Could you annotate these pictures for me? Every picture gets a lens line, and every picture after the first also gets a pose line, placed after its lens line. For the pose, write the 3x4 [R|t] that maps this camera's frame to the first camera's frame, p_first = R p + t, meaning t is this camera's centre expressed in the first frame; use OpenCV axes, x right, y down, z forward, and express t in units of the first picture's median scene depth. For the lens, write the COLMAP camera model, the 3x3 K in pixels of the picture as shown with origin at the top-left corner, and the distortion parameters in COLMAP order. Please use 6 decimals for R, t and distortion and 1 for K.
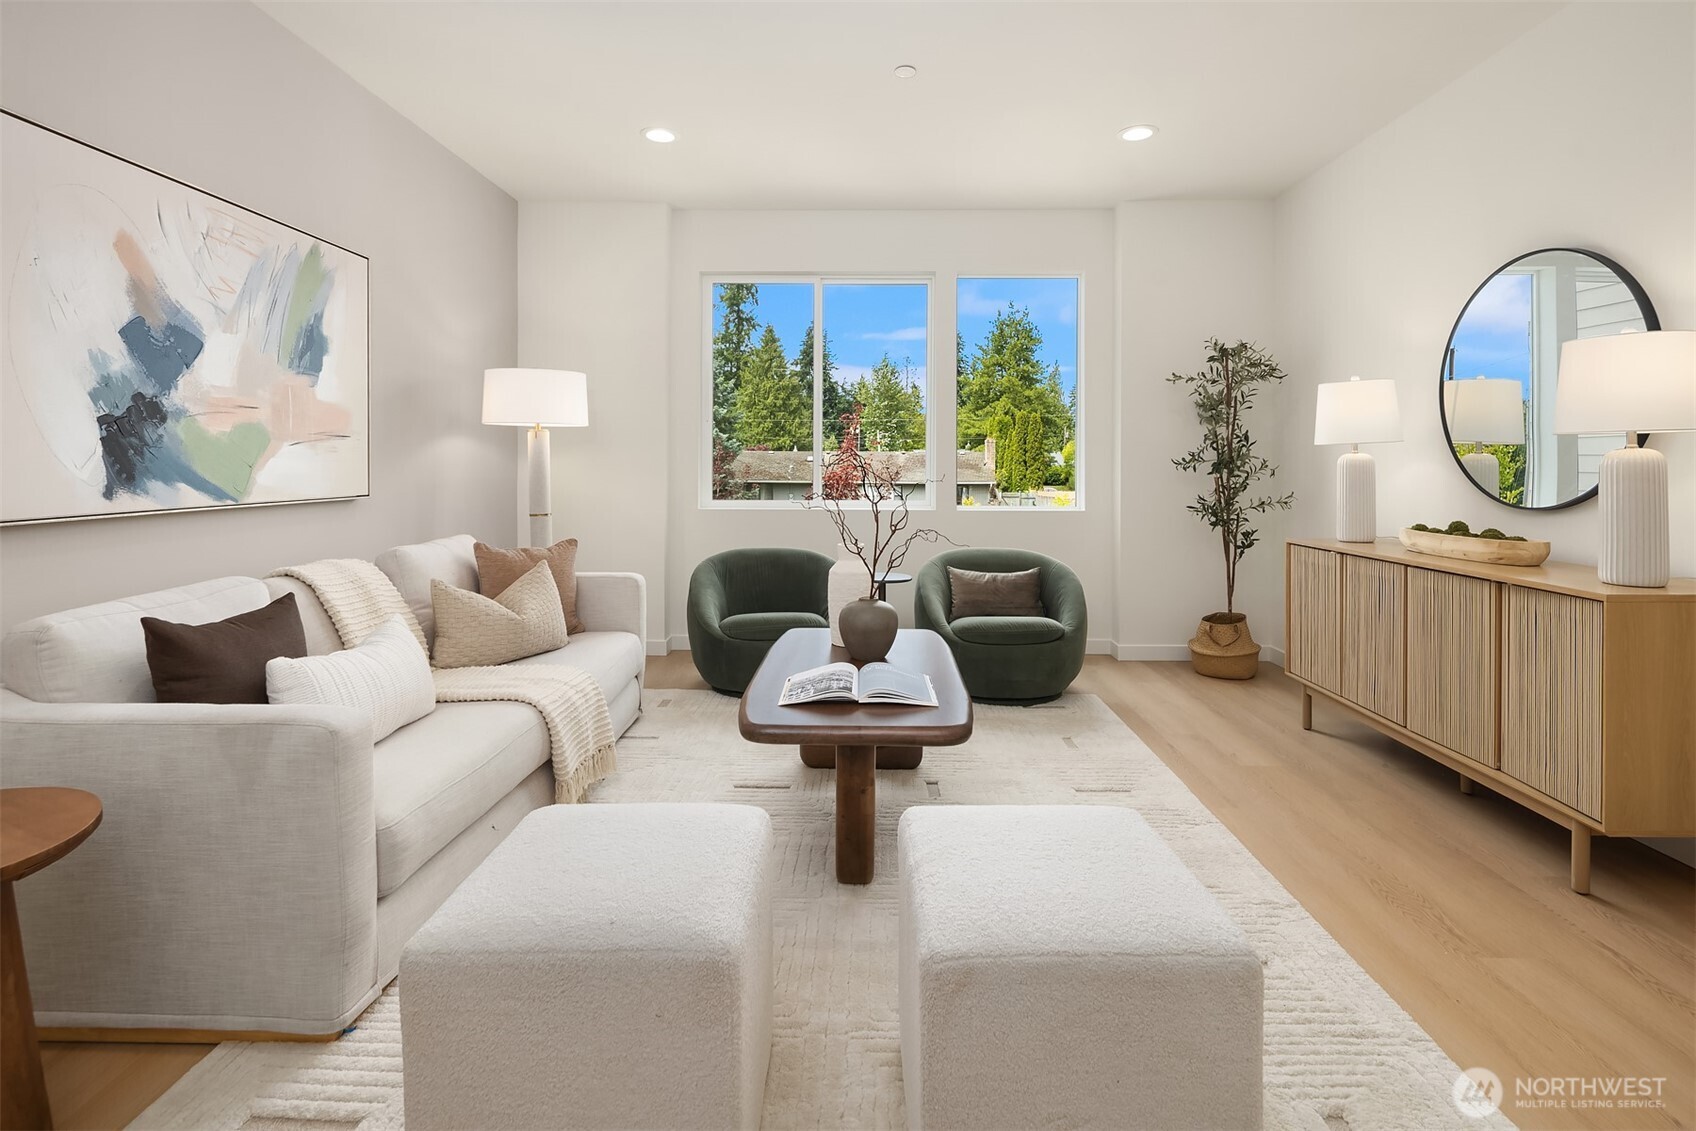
lens RADIAL K [[815.5, 0, 870.1], [0, 815.5, 482.2], [0, 0, 1]] dist [0.001030, -0.000139]
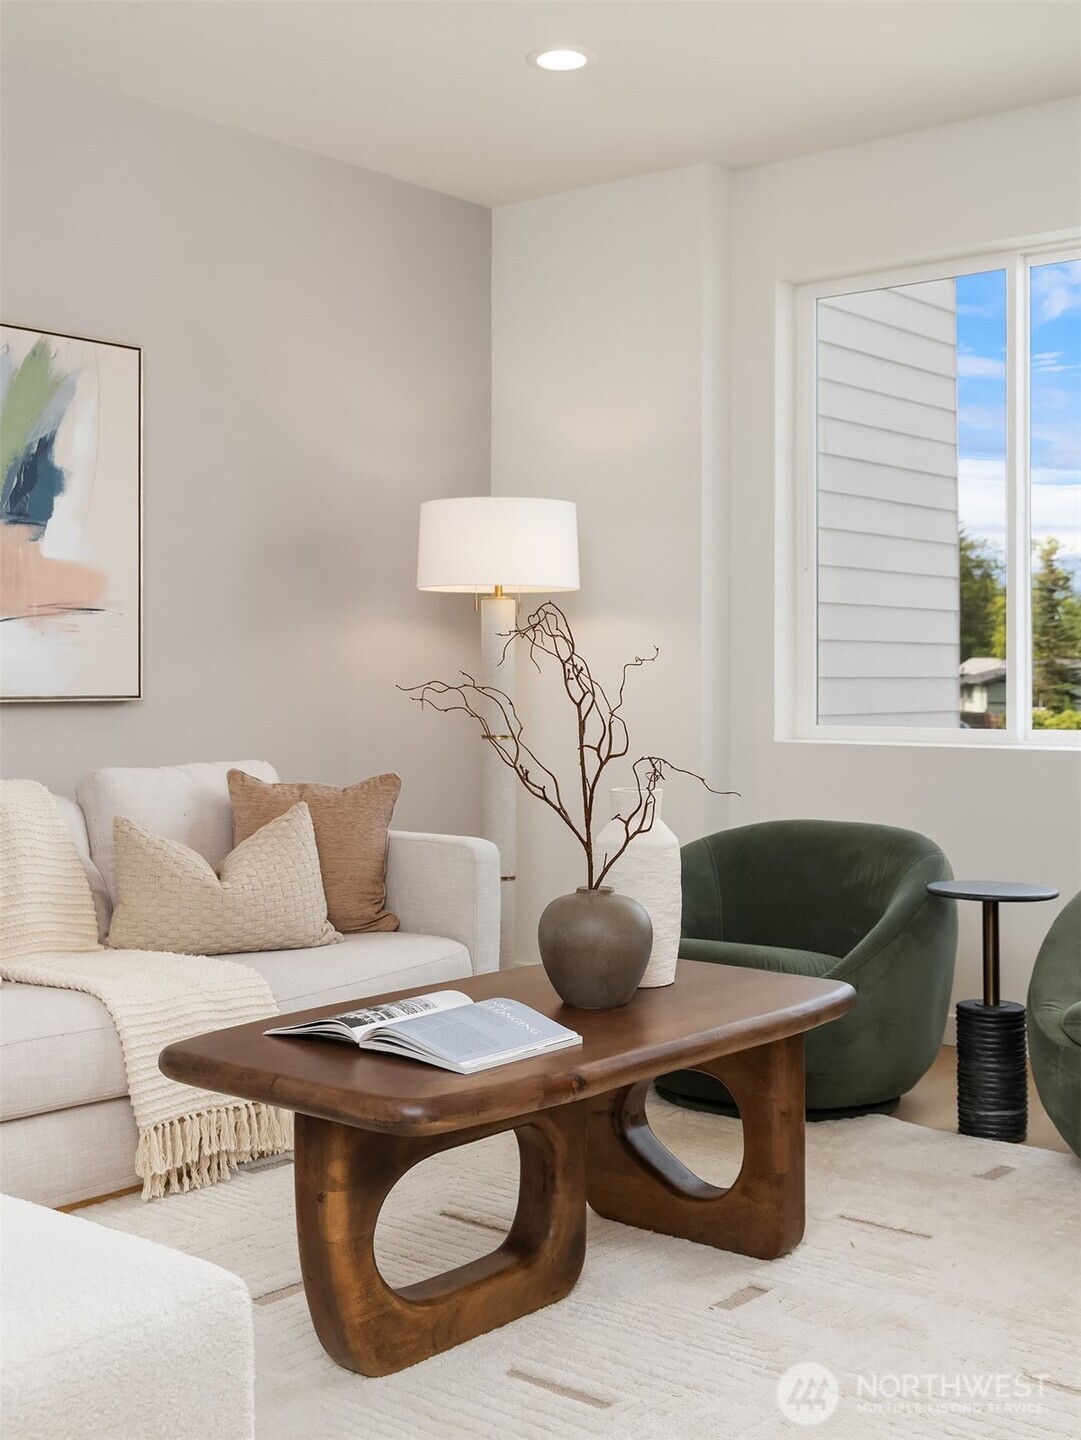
lens RADIAL K [[1714.0, 0, 540.5], [0, 1714.0, 720.0], [0, 0, 1]] dist [-0.021633, -0.030138]
pose [[0.769625, 0.012563, -0.638372, 0.379328], [-0.015432, 0.999880, 0.001072, 0.019481], [0.638309, 0.009026, 0.769727, 0.081335]]
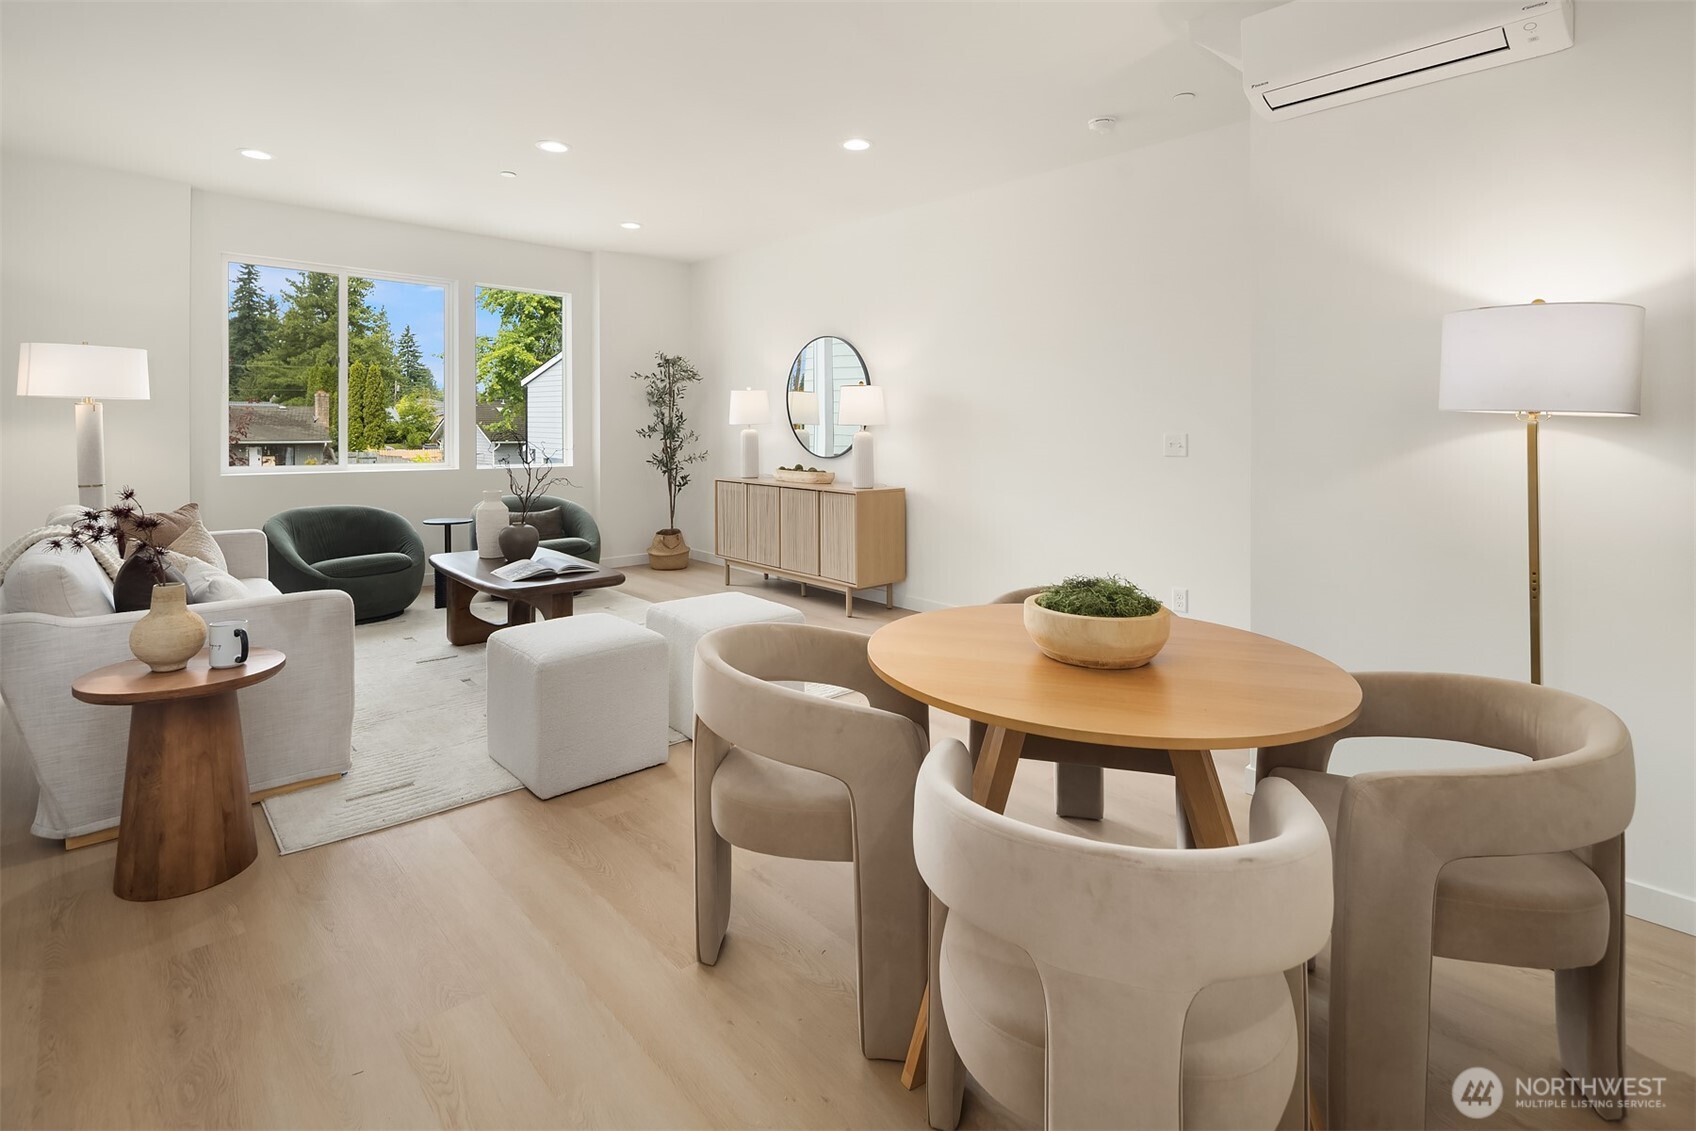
lens RADIAL K [[788.7, 0, 855.6], [0, 788.7, 433.8], [0, 0, 1]] dist [0.001159, -0.000352]
pose [[0.723228, -0.002304, 0.690605, -0.382122], [0.006544, 0.999972, -0.003517, -0.014637], [-0.690578, 0.007063, 0.723223, -0.372076]]
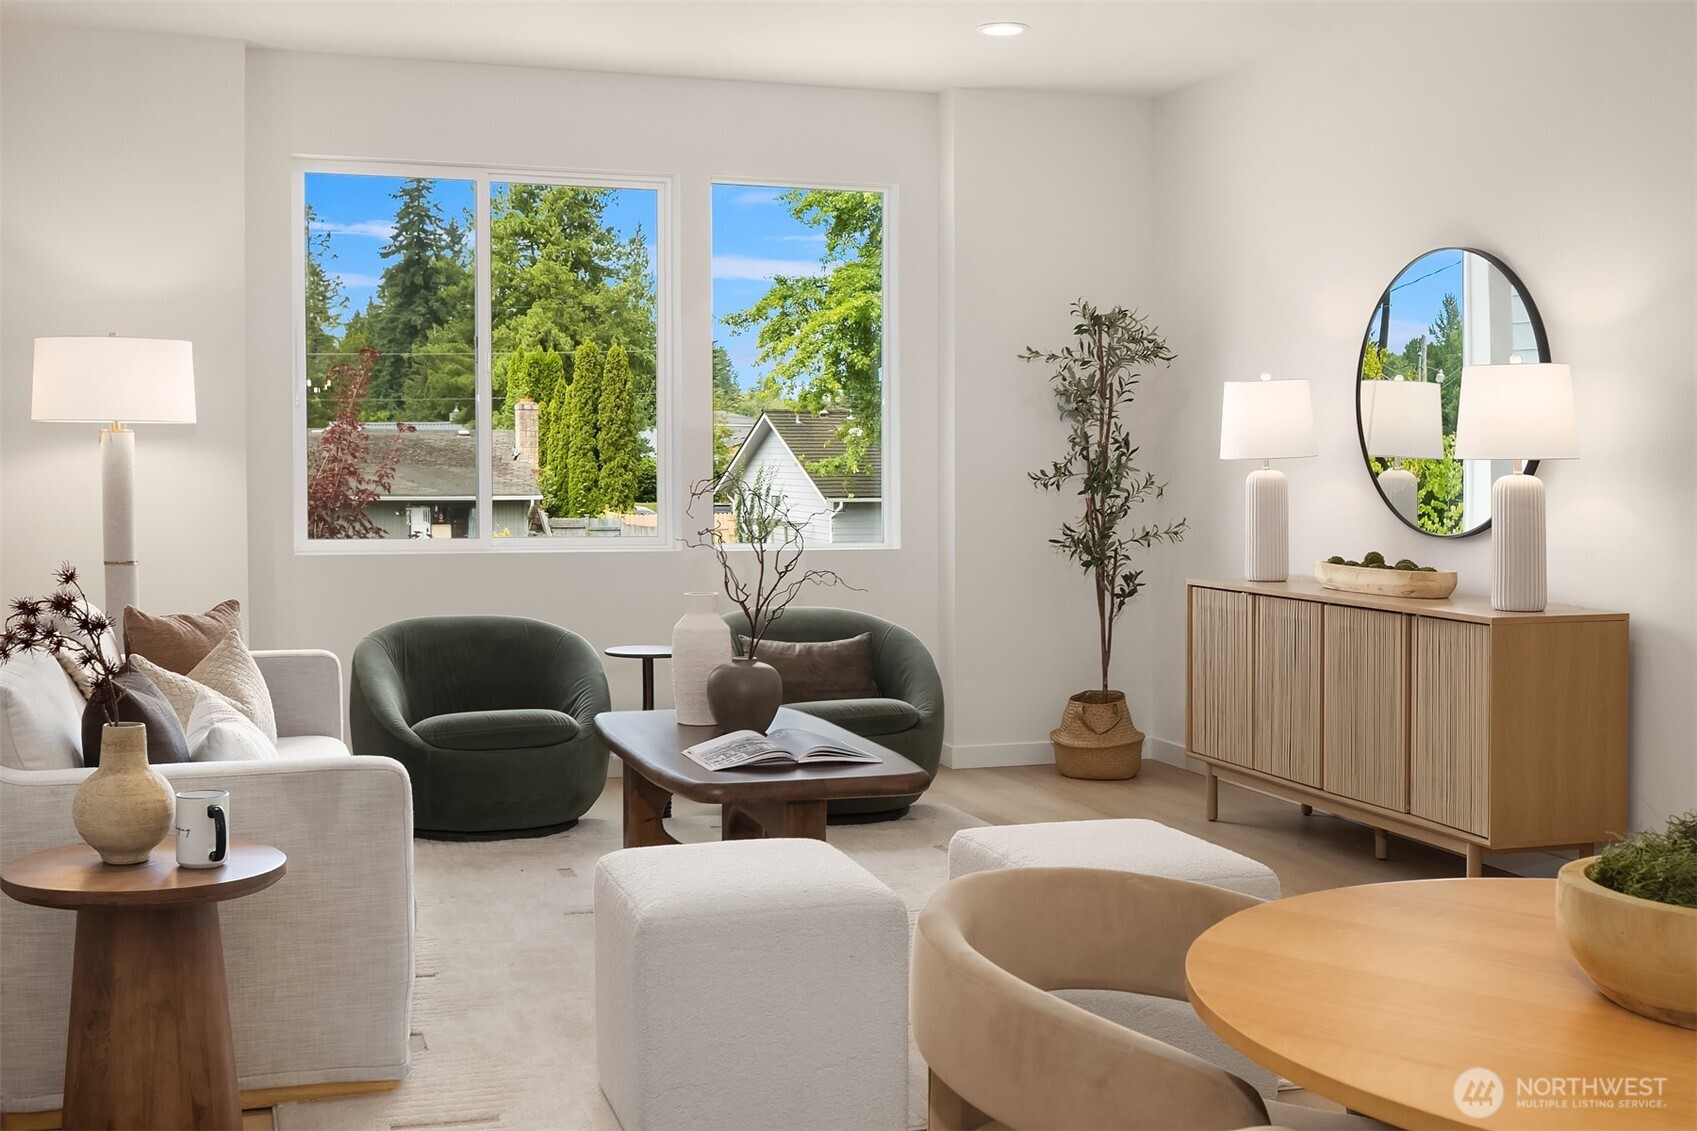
lens RADIAL K [[1829.0, 0, 840.4], [0, 1829.0, 528.7], [0, 0, 1]] dist [-0.000478, 0.029674]
pose [[0.945353, -0.010950, 0.325864, -0.322076], [0.004898, 0.999800, 0.019386, -0.012453], [-0.326011, -0.016731, 0.945218, -0.468178]]
